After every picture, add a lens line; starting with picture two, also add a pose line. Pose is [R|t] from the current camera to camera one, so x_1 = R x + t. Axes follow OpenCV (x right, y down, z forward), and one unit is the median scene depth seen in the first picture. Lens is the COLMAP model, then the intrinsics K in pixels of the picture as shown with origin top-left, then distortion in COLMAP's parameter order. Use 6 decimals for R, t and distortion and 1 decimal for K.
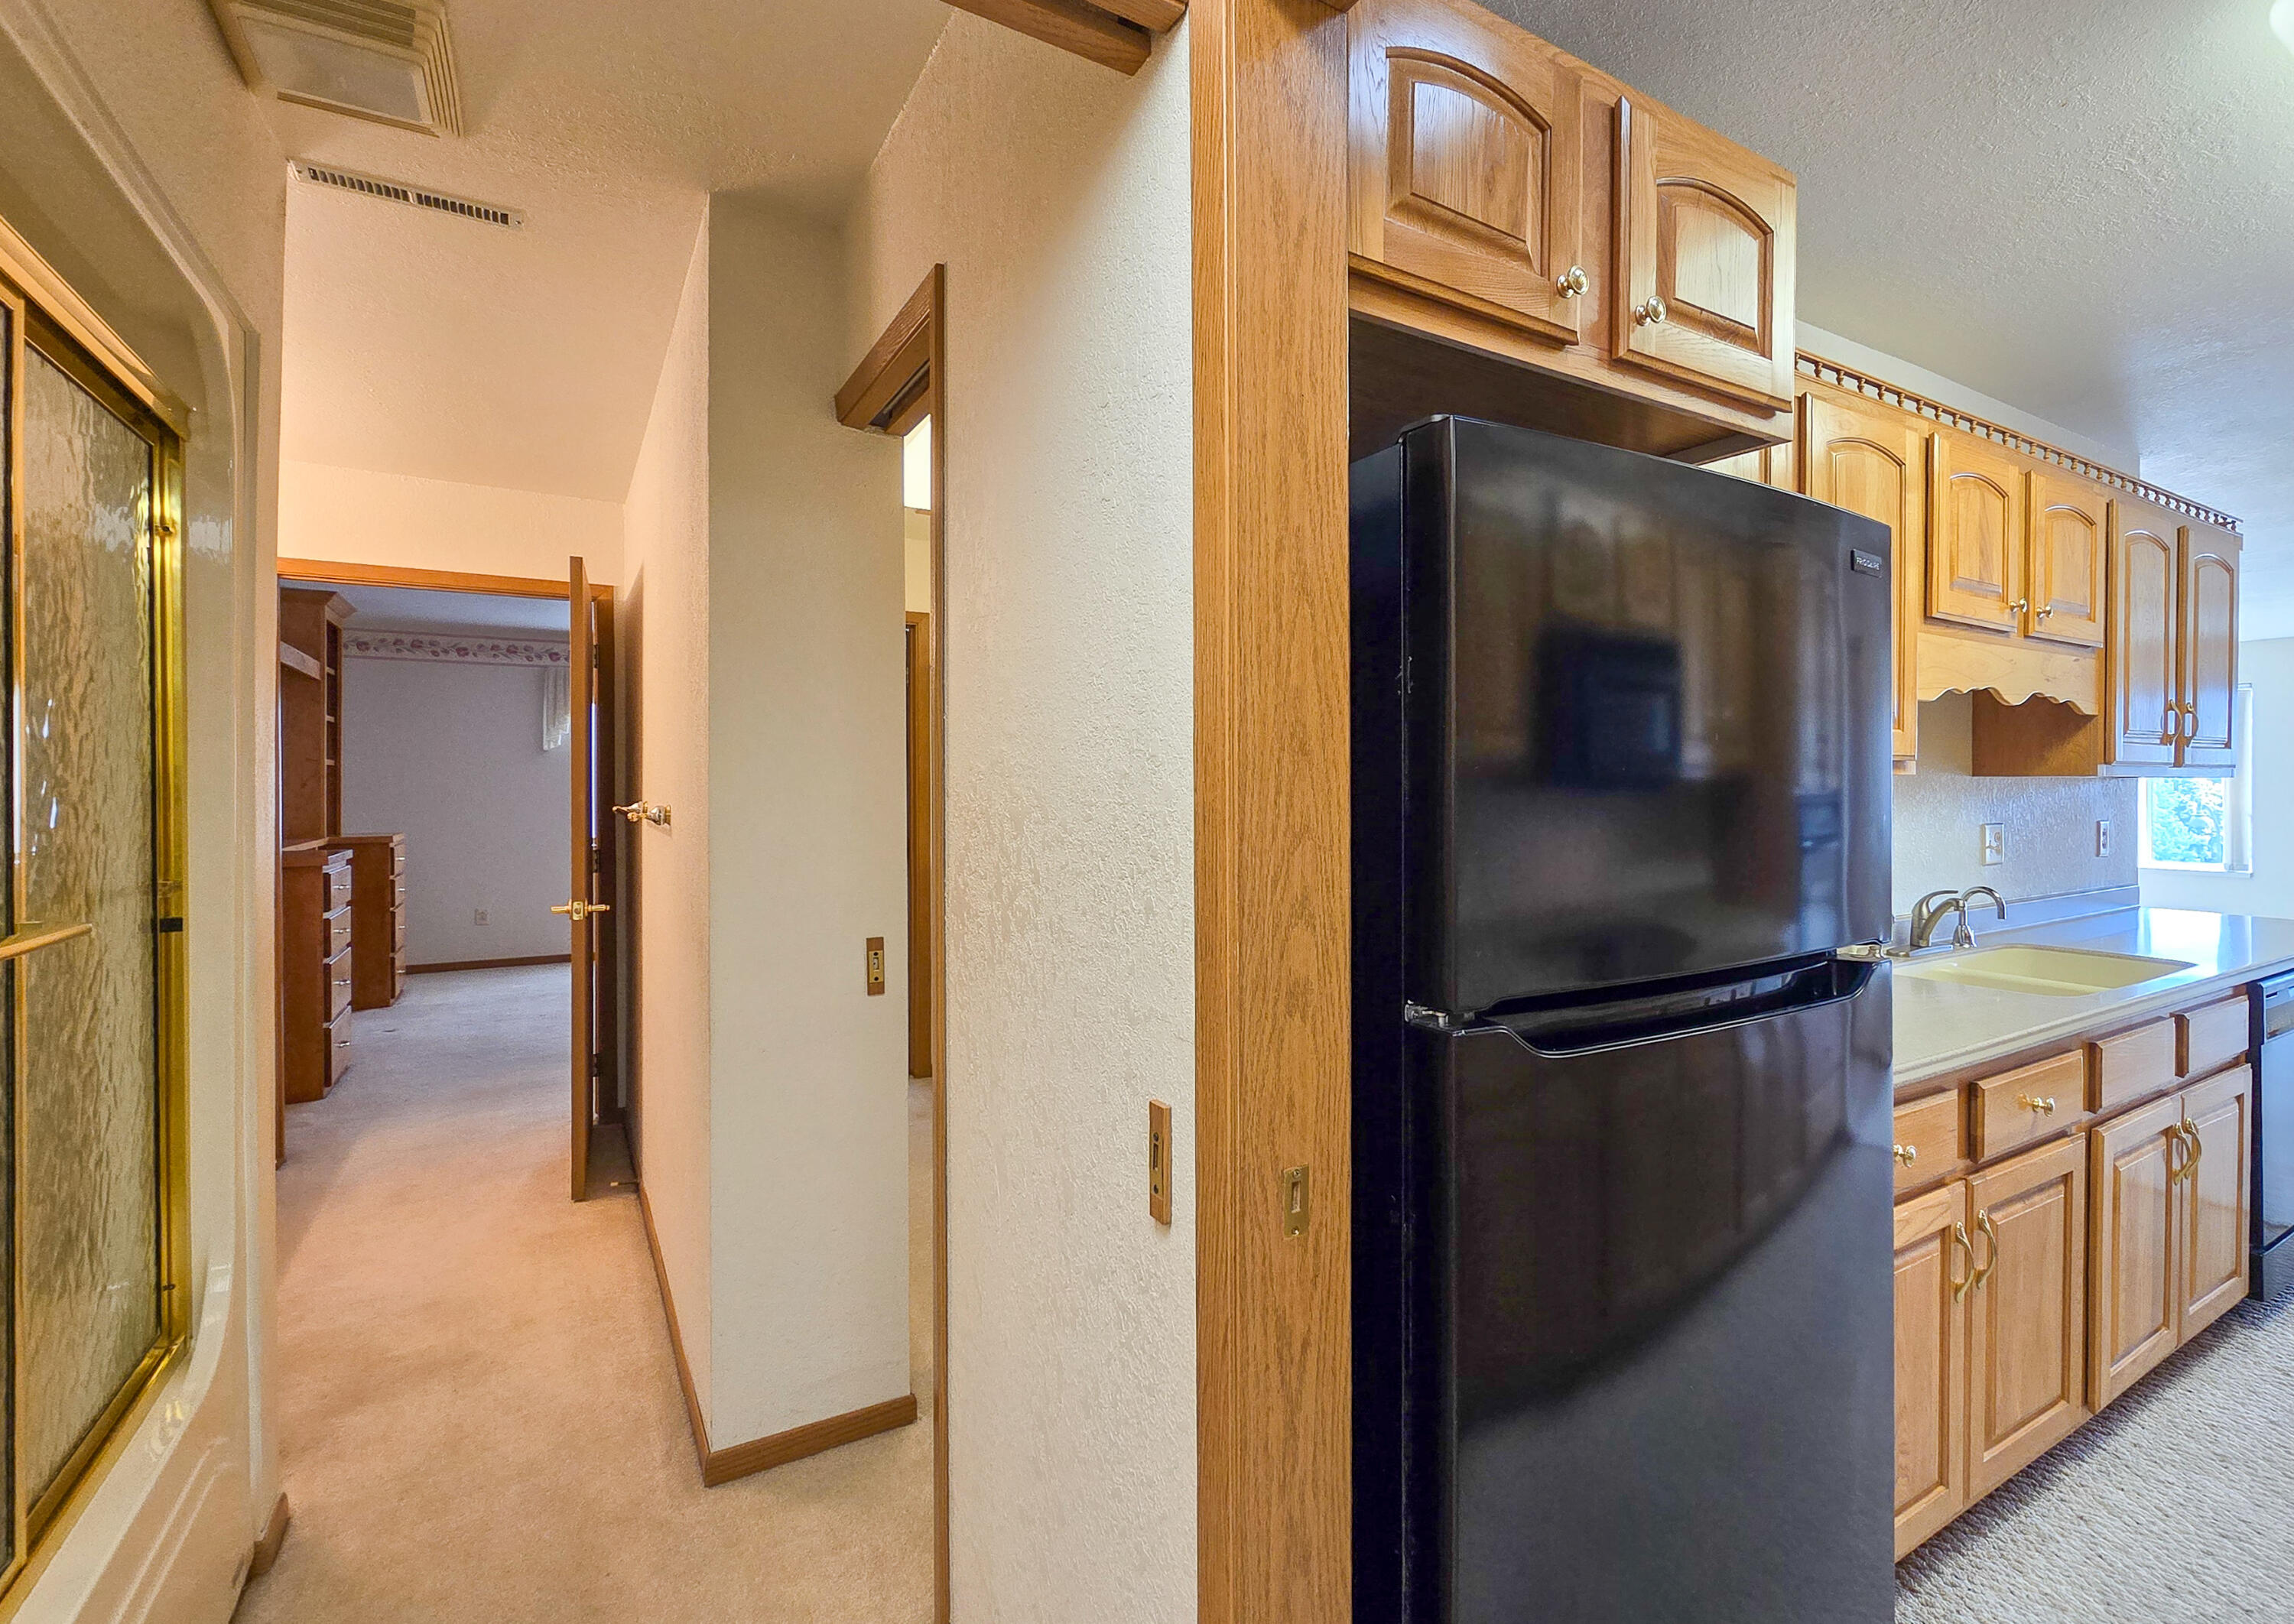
lens RADIAL K [[1114.6, 0, 1361.0], [0, 1114.6, 794.4], [0, 0, 1]] dist [0.000035, 0.000345]
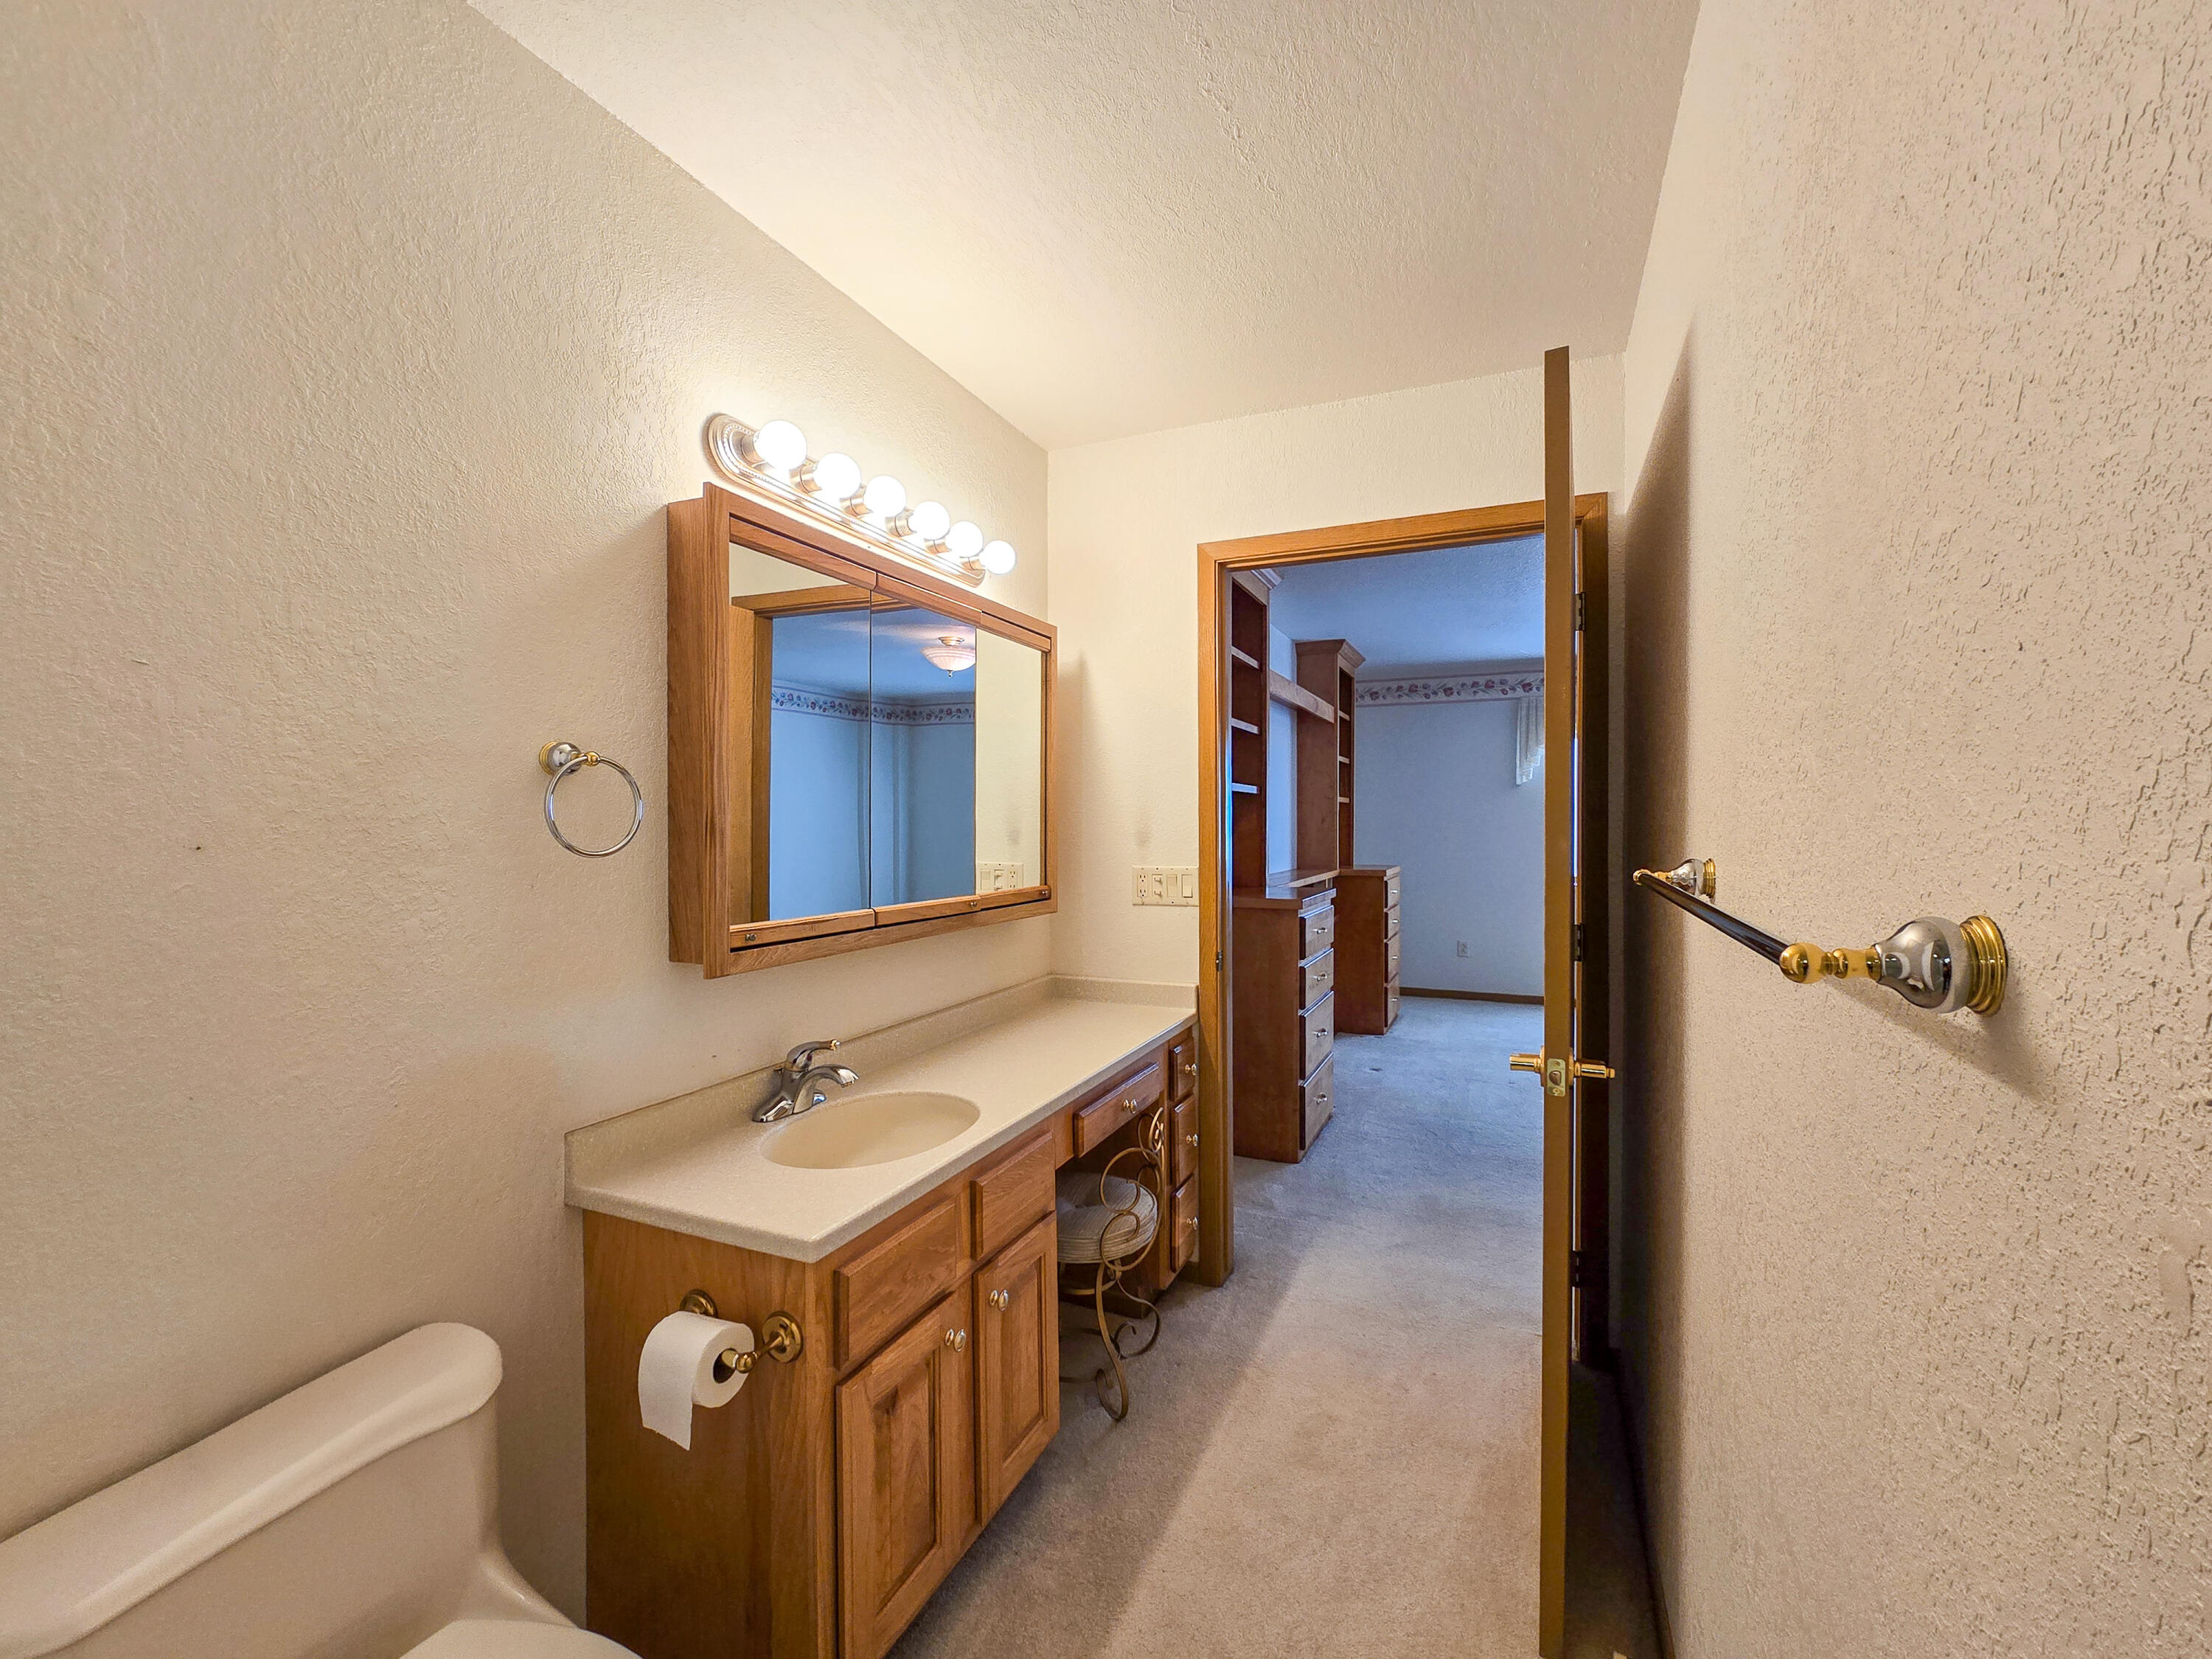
lens RADIAL K [[917.7, 0, 1114.8], [0, 917.7, 827.6], [0, 0, 1]] dist [-0.004777, -0.000099]
pose [[0.496635, 0.004733, -0.867947, -0.265722], [-0.004126, 0.999987, 0.003093, -0.003522], [0.867950, 0.002045, 0.496648, 0.372978]]
